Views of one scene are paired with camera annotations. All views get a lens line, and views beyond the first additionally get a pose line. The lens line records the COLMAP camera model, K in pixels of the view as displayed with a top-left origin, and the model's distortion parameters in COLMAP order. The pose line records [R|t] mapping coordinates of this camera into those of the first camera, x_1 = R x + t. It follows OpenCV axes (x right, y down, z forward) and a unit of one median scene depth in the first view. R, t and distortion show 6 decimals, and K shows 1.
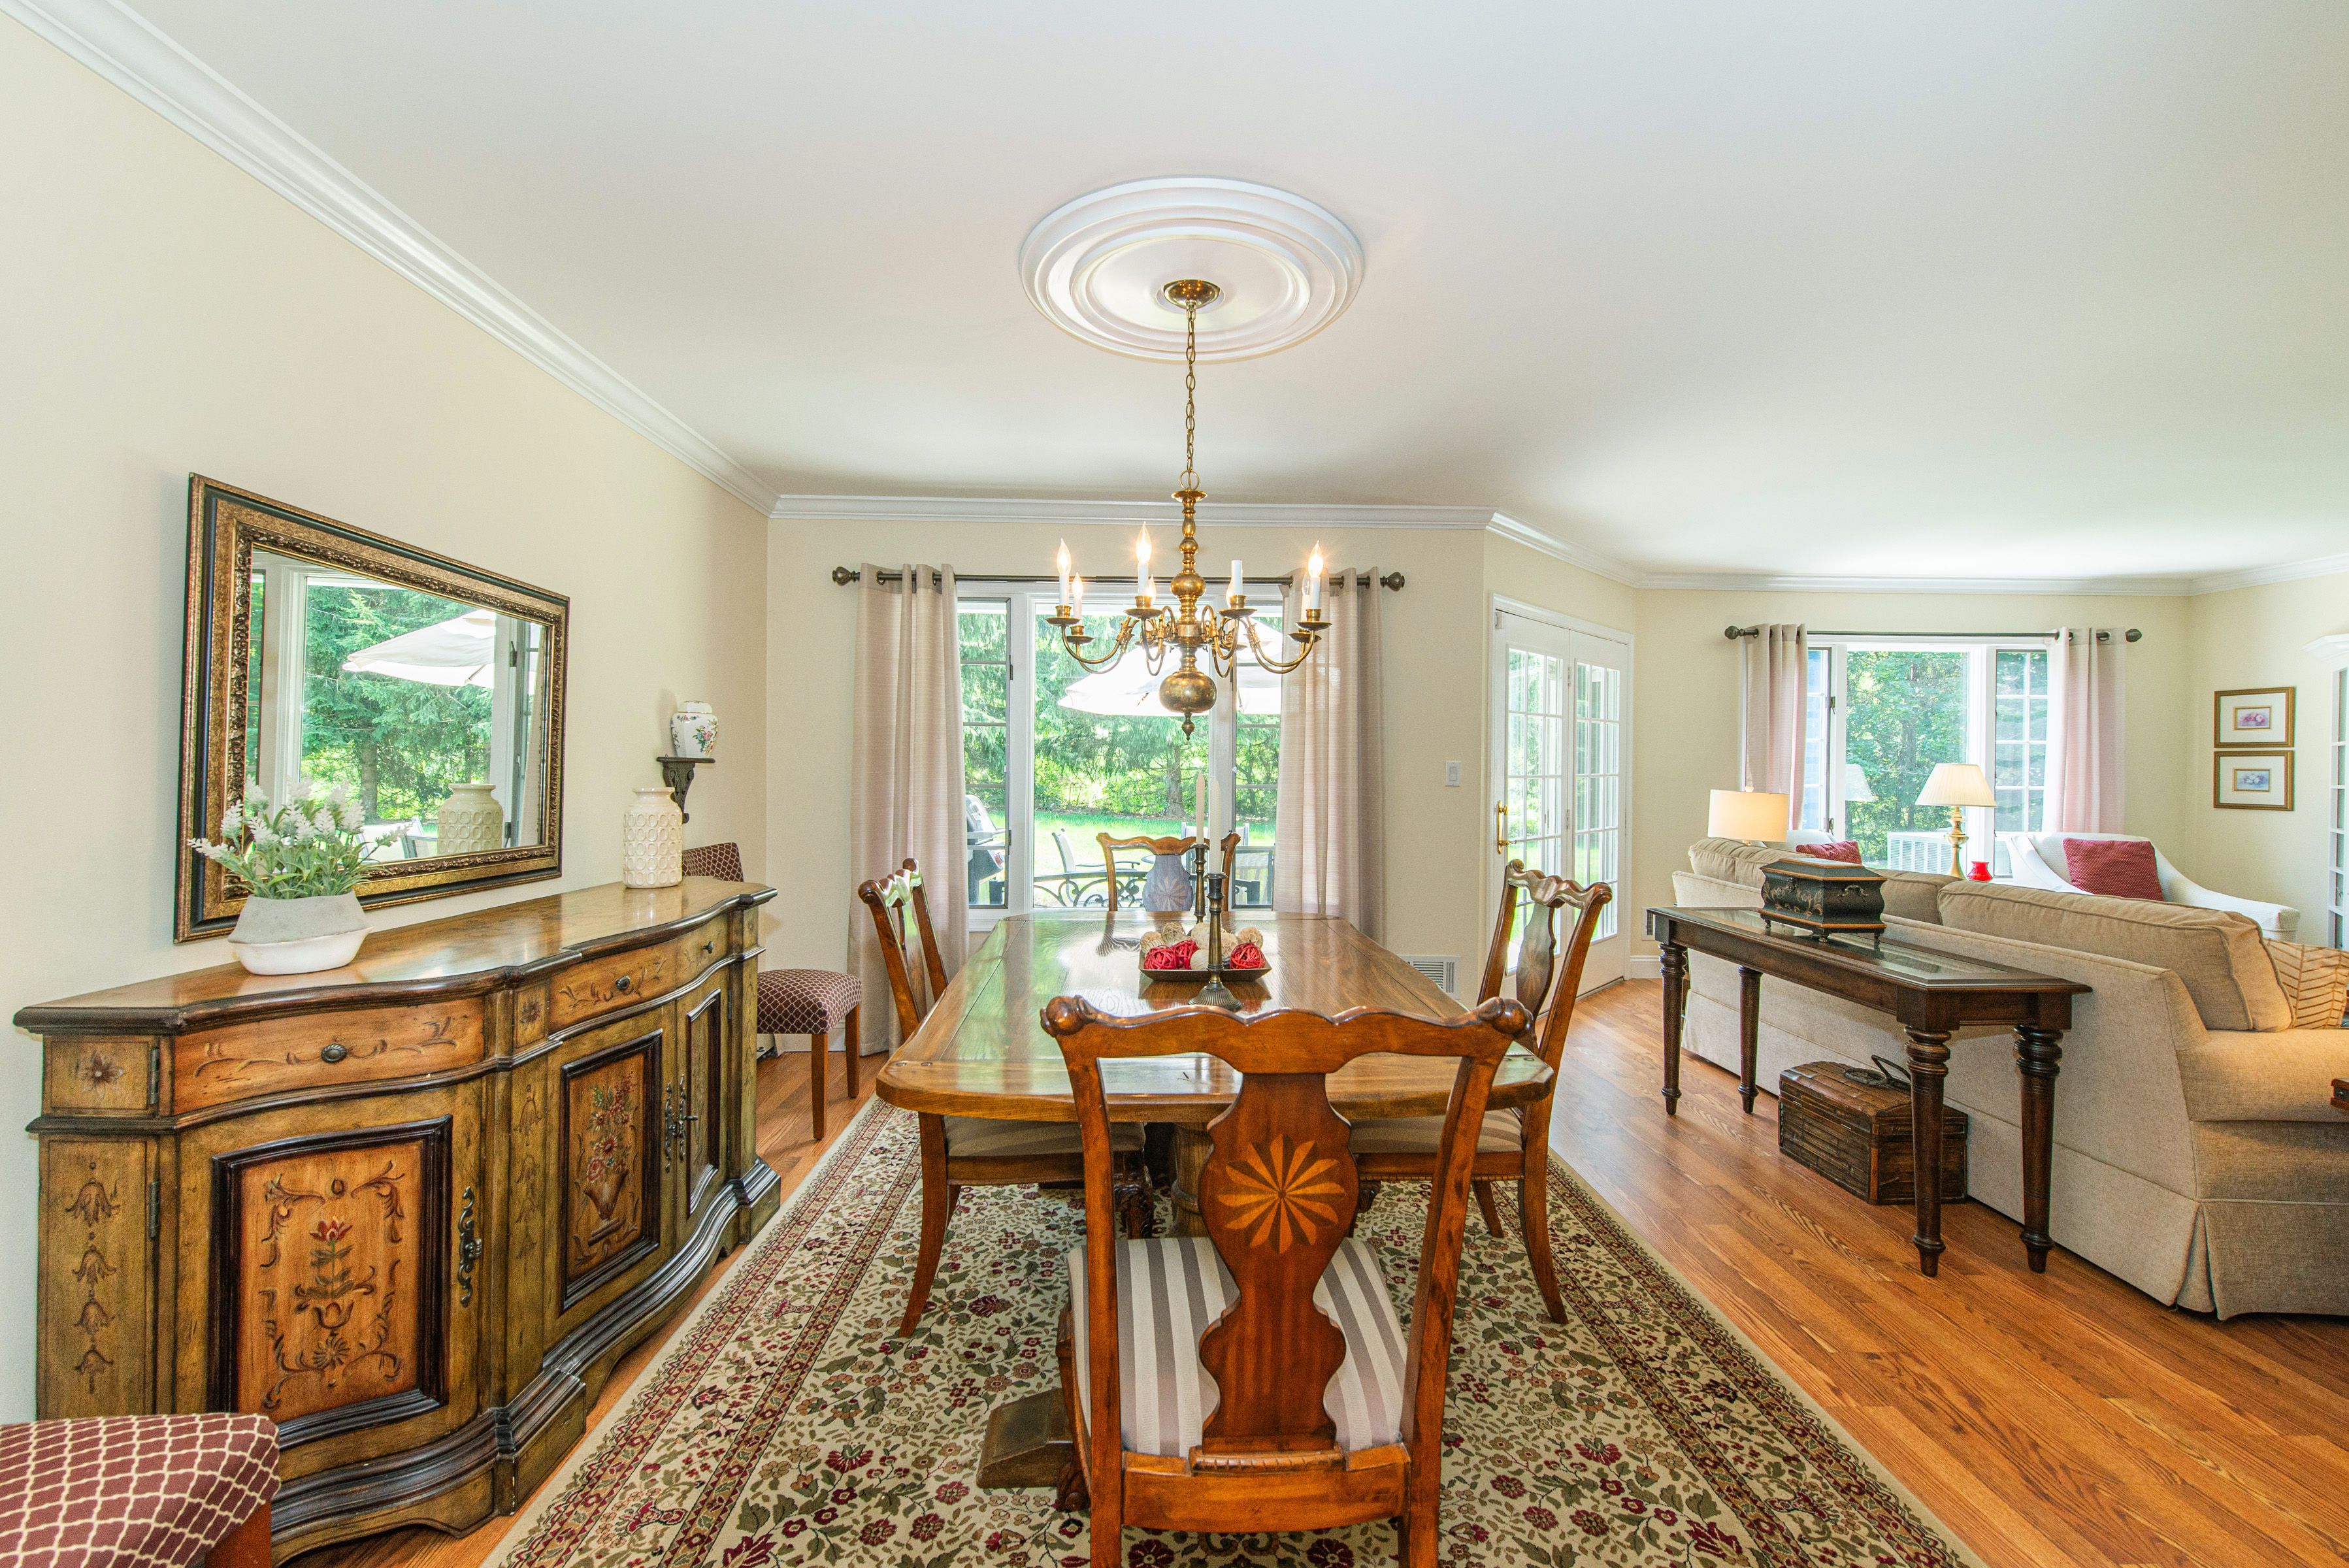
lens RADIAL K [[961.1, 0, 1177.8], [0, 961.1, 764.7], [0, 0, 1]] dist [0.016483, -0.000369]
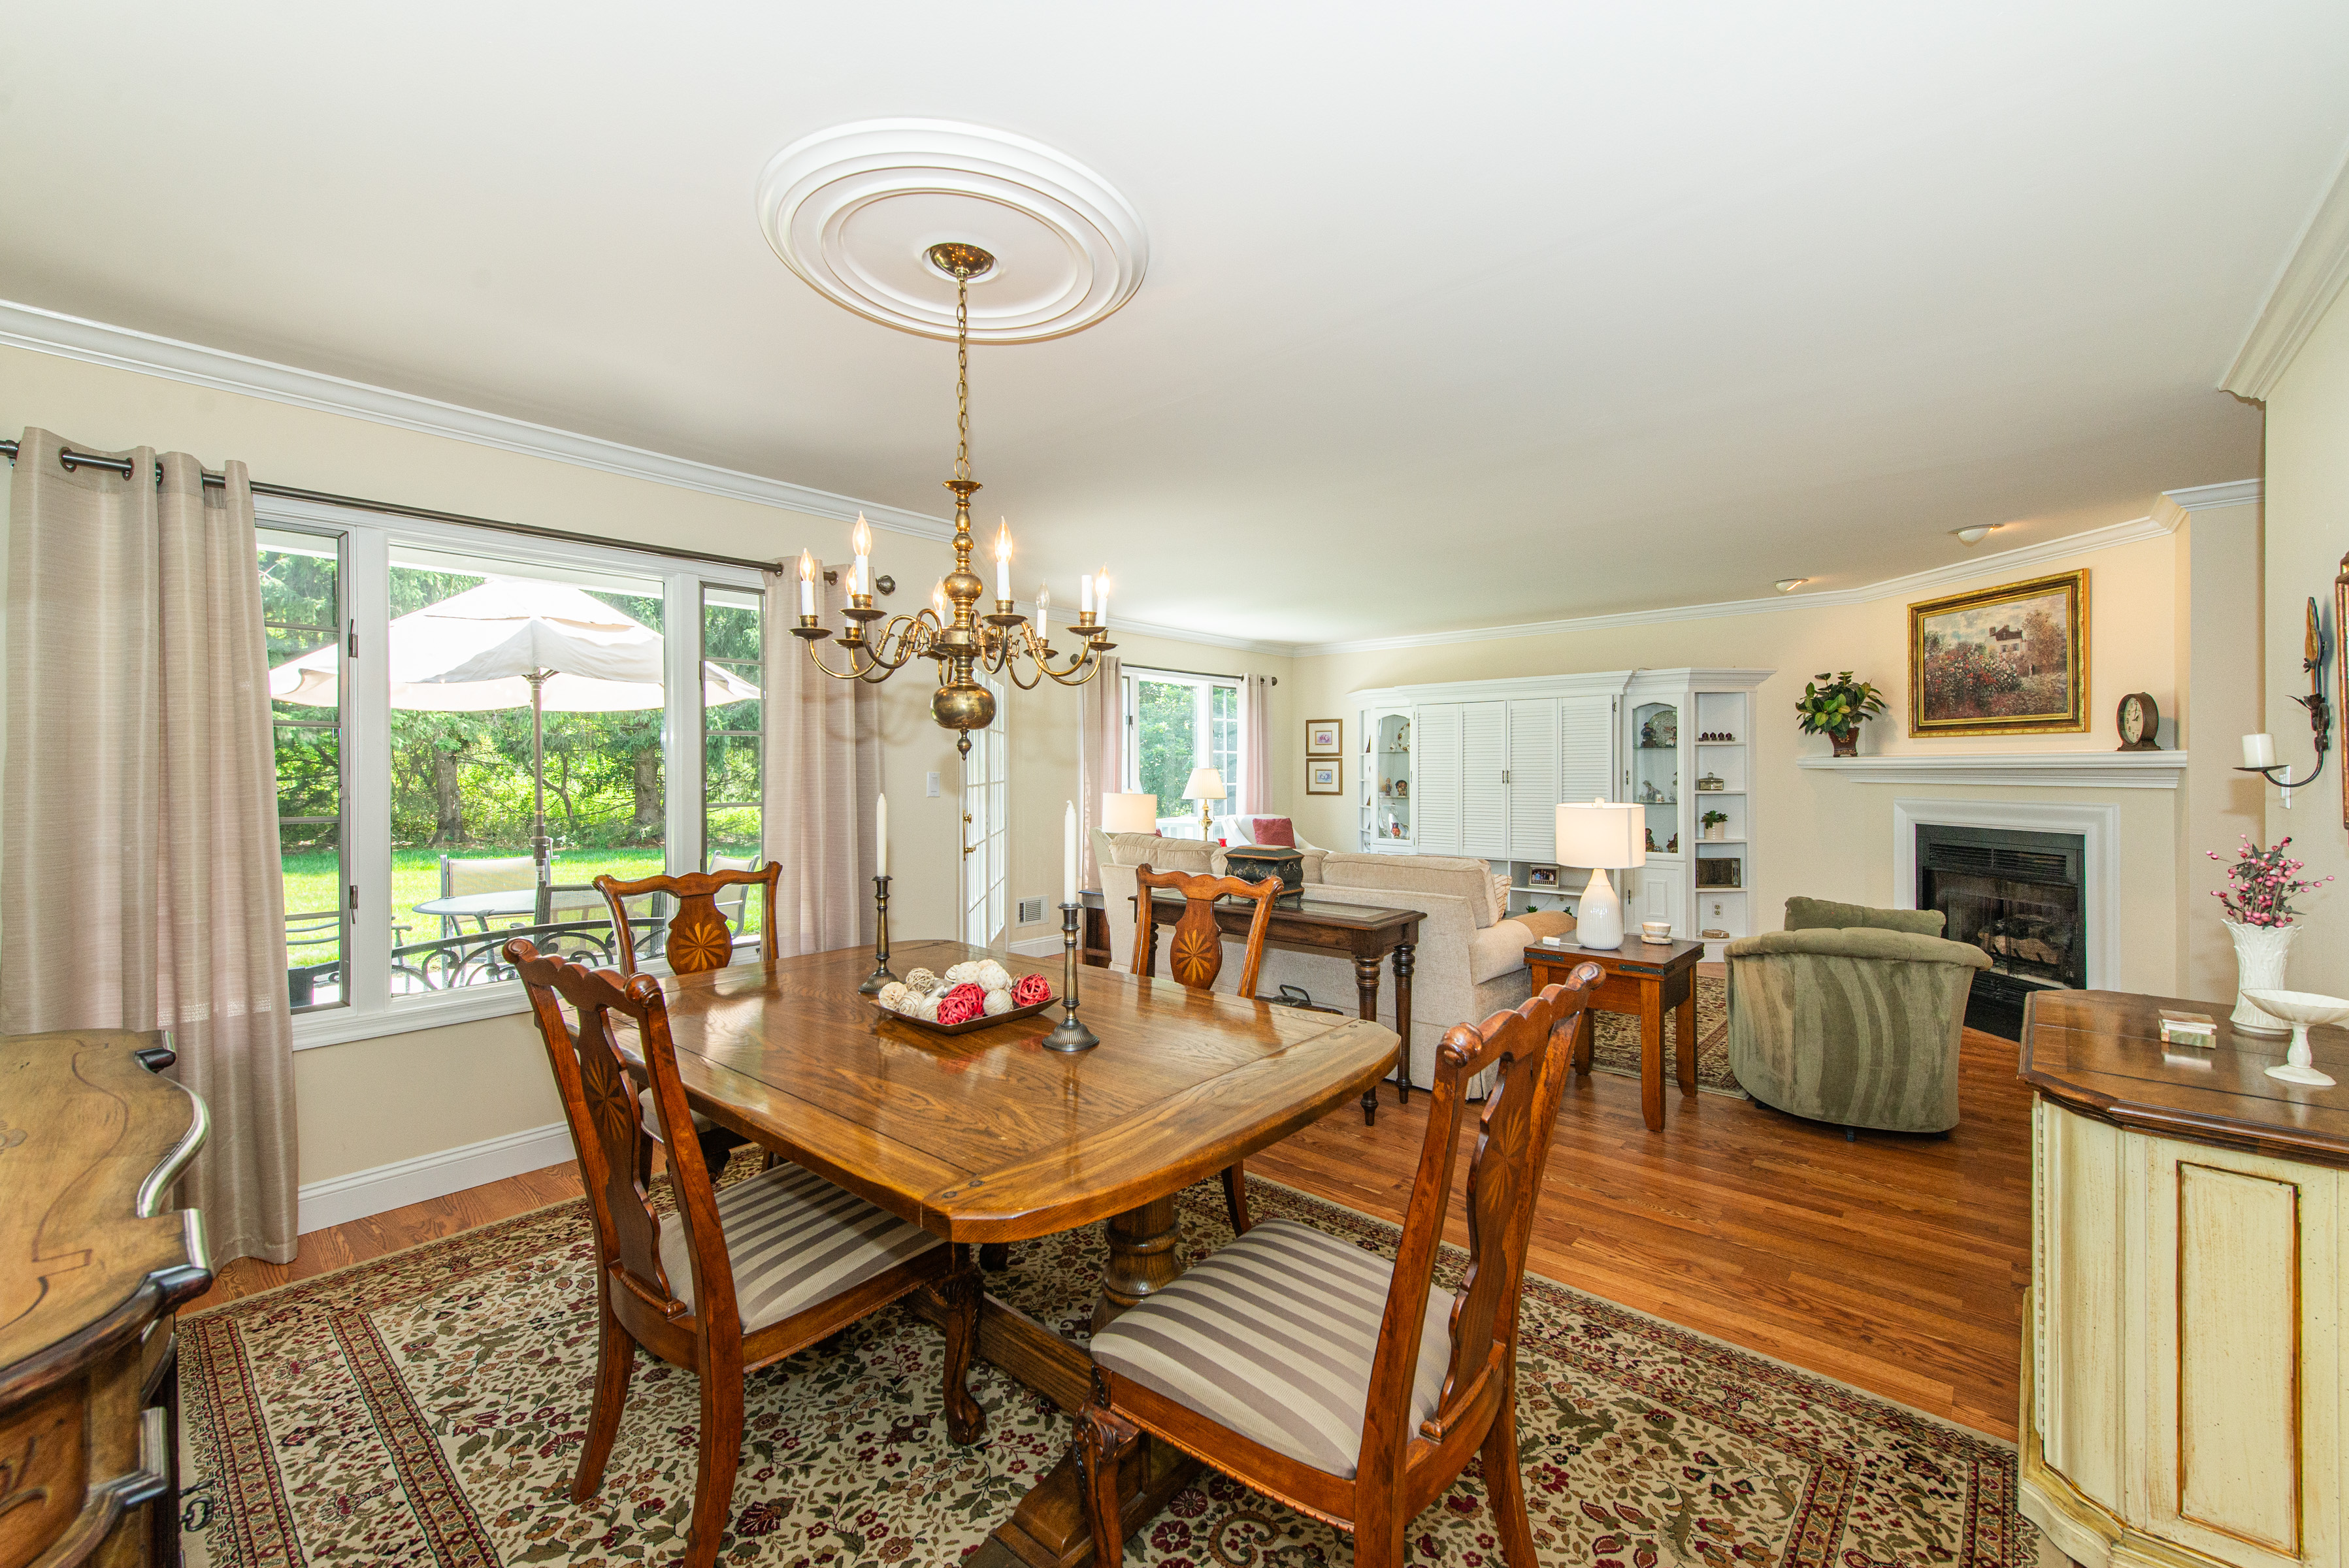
lens RADIAL K [[957.4, 0, 1196.9], [0, 957.4, 767.7], [0, 0, 1]] dist [0.011546, -0.000233]
pose [[0.680826, -0.009493, 0.732383, -0.191185], [0.008965, 0.999949, 0.004628, -0.007872], [-0.732390, 0.003415, 0.680877, 0.091002]]
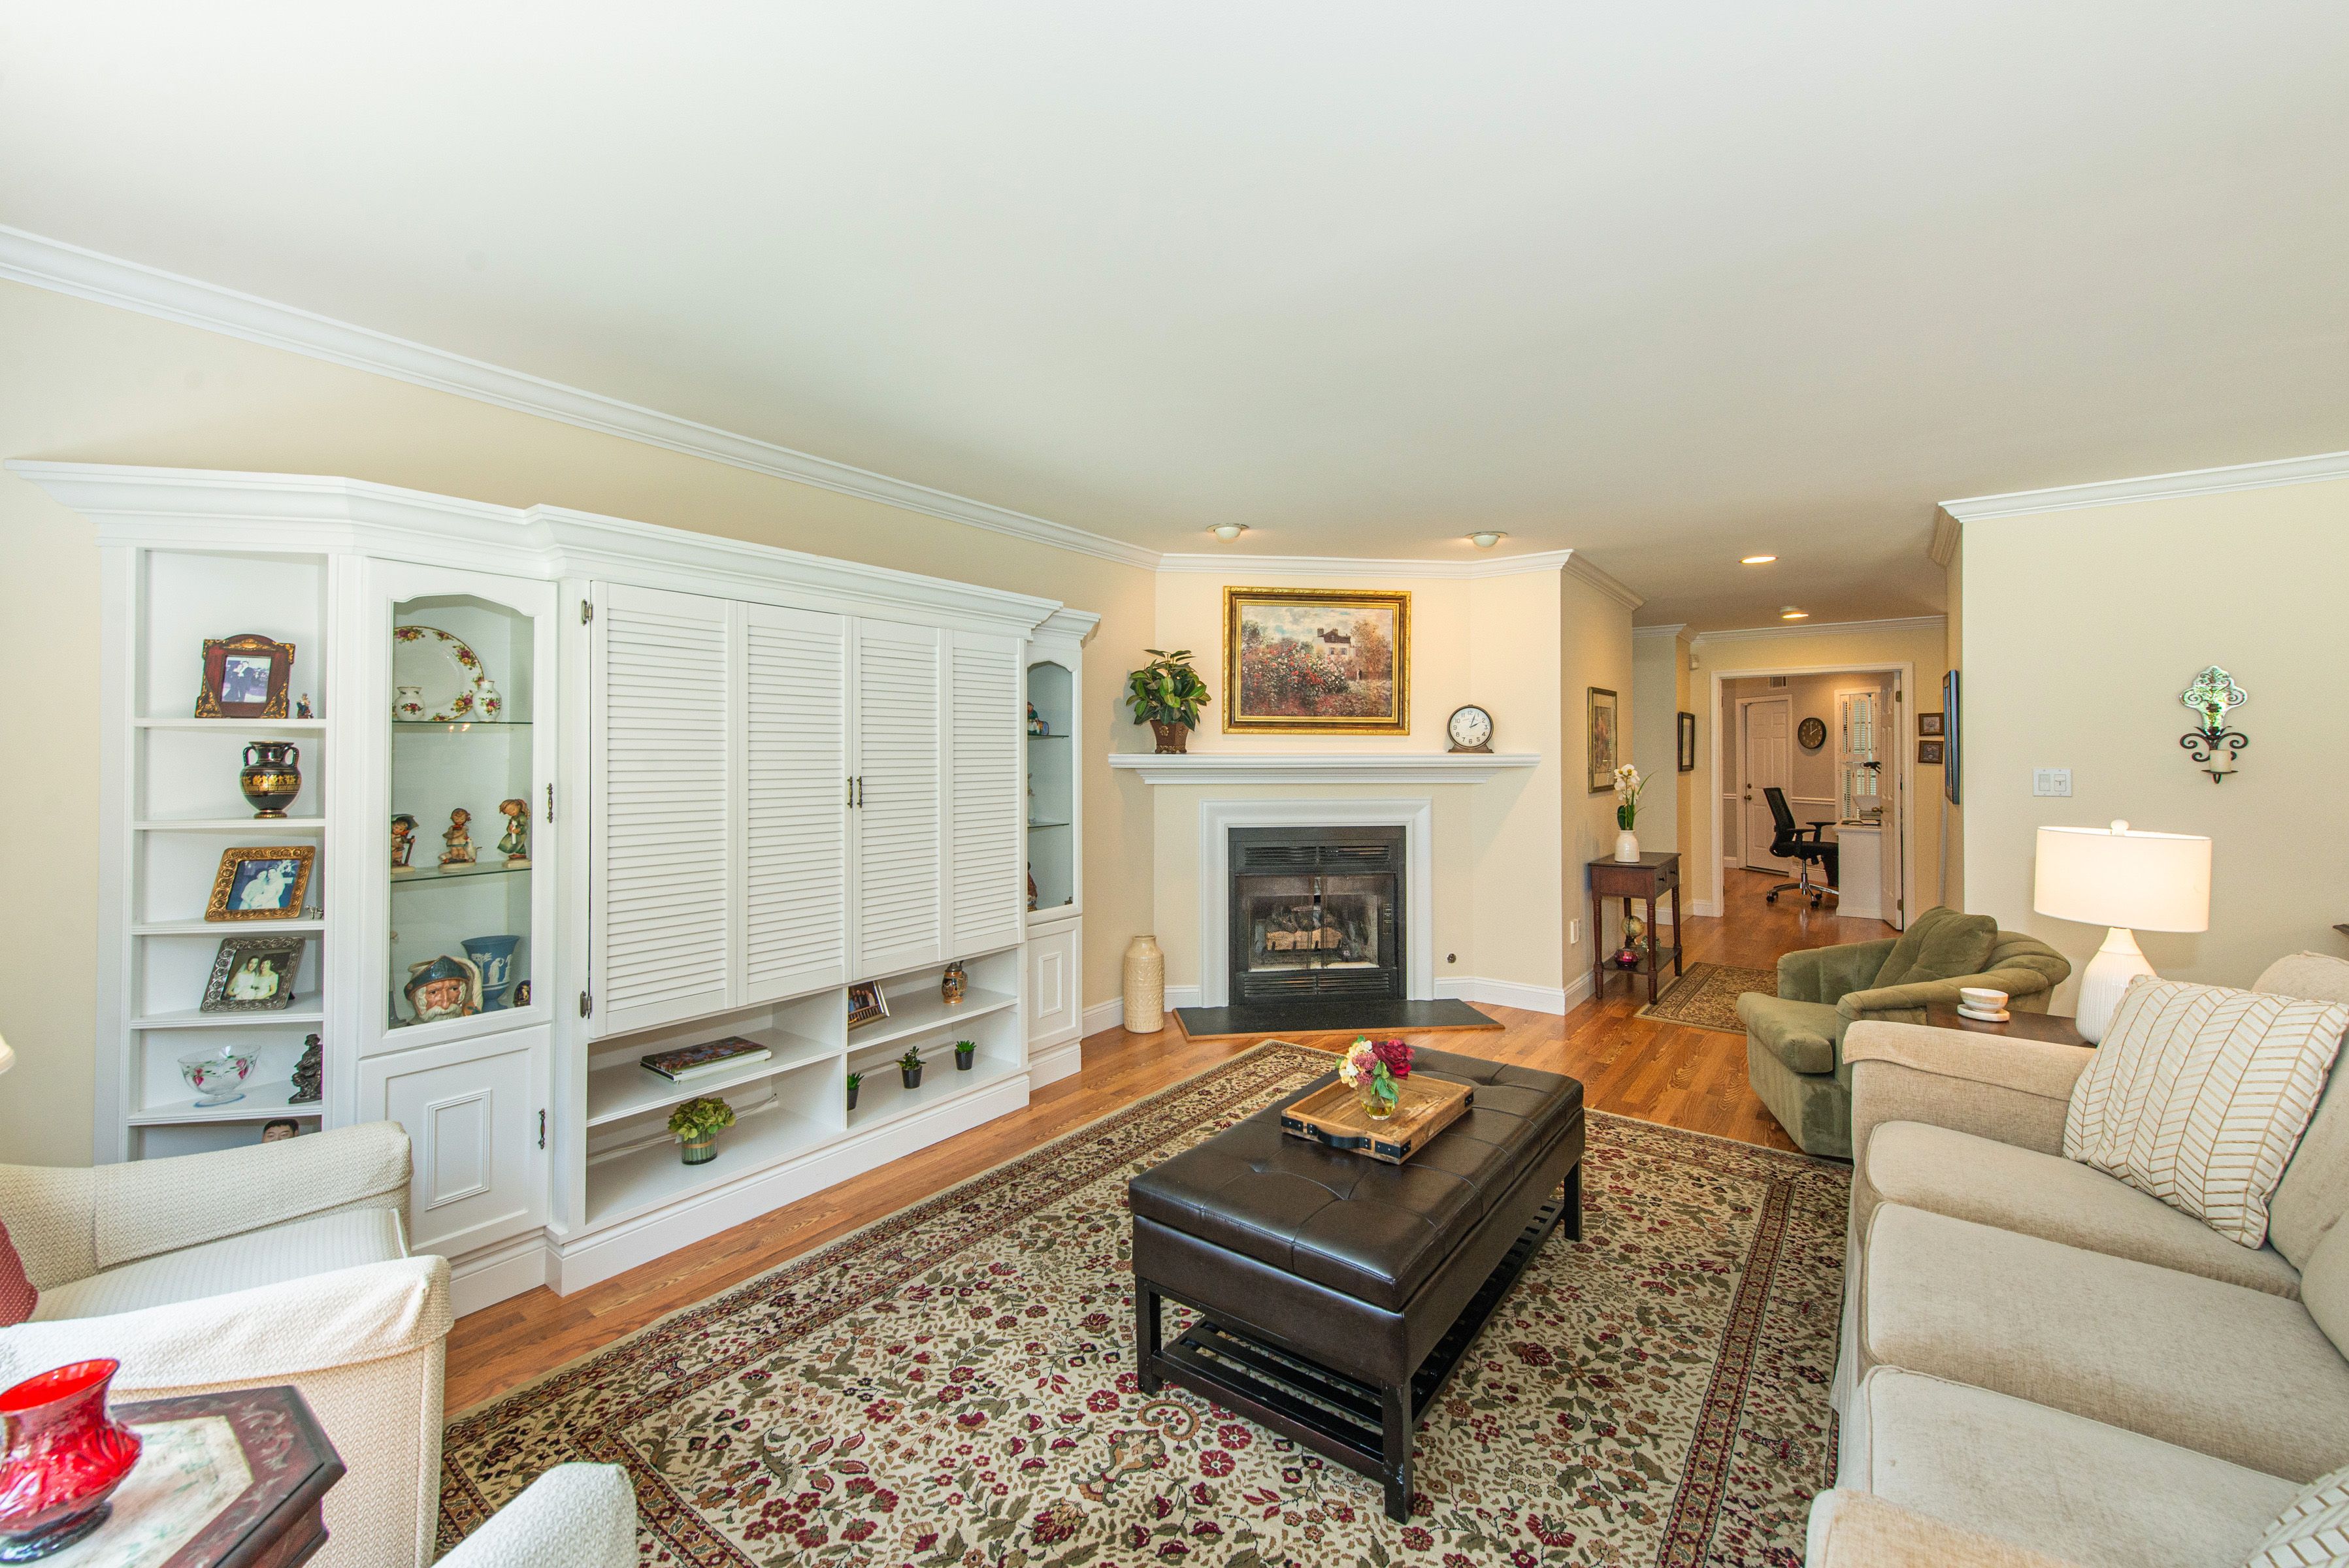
lens RADIAL K [[938.5, 0, 1171.5], [0, 938.5, 750.4], [0, 0, 1]] dist [0.017542, -0.000054]
pose [[-0.773015, -0.005929, 0.634360, 0.554178], [-0.006749, 0.999977, 0.001122, -0.012631], [-0.634352, -0.003414, -0.773037, 0.980971]]
